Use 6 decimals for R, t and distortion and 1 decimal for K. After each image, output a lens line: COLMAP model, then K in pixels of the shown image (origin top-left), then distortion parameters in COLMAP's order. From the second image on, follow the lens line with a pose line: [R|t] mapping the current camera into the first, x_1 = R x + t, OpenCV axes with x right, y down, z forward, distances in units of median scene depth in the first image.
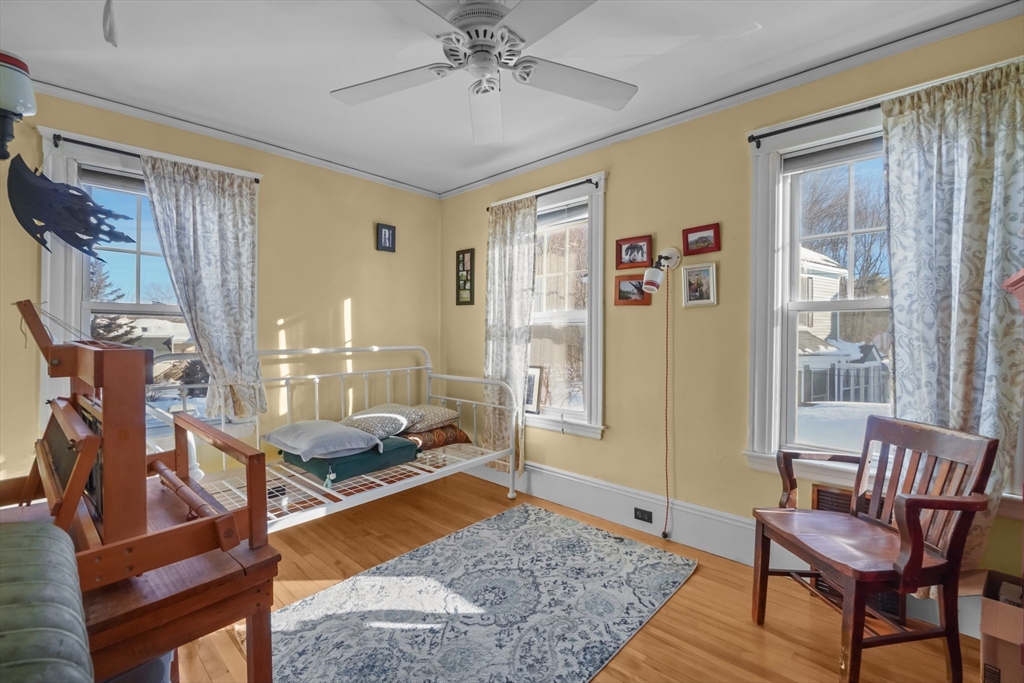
lens RADIAL K [[435.9, 0, 512.0], [0, 435.9, 341.5], [0, 0, 1]] dist [-0.002255, -0.000373]
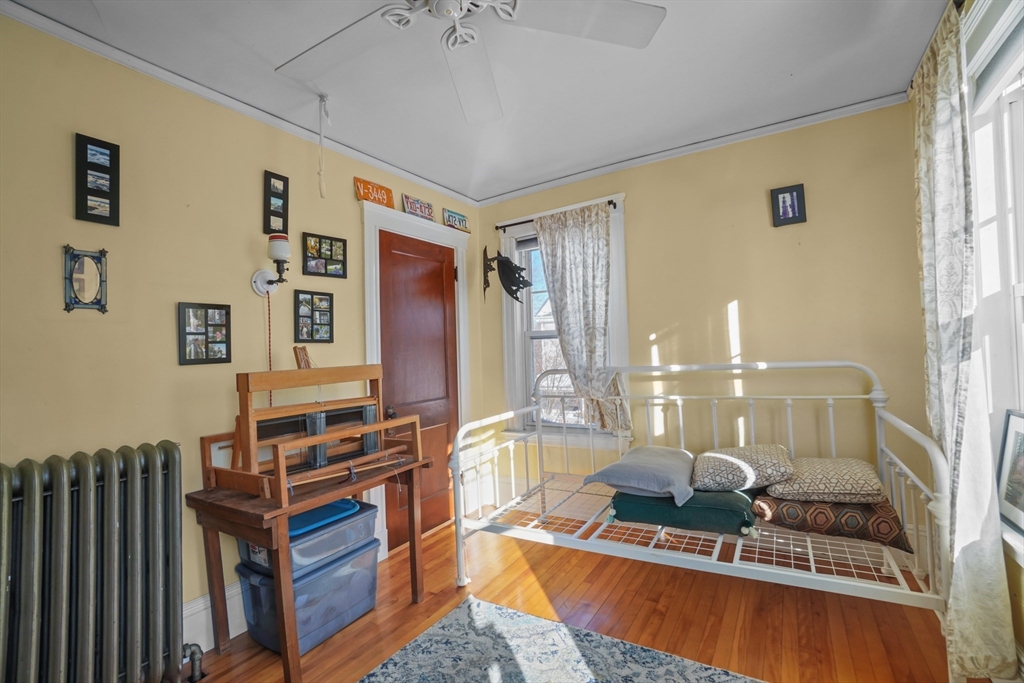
lens RADIAL K [[474.4, 0, 500.1], [0, 474.4, 328.9], [0, 0, 1]] dist [-0.016699, -0.000173]
pose [[0.191733, -0.061782, -0.979501, 0.455865], [0.021773, 0.998039, -0.058689, -0.009717], [0.981206, -0.010074, 0.192702, 0.534136]]
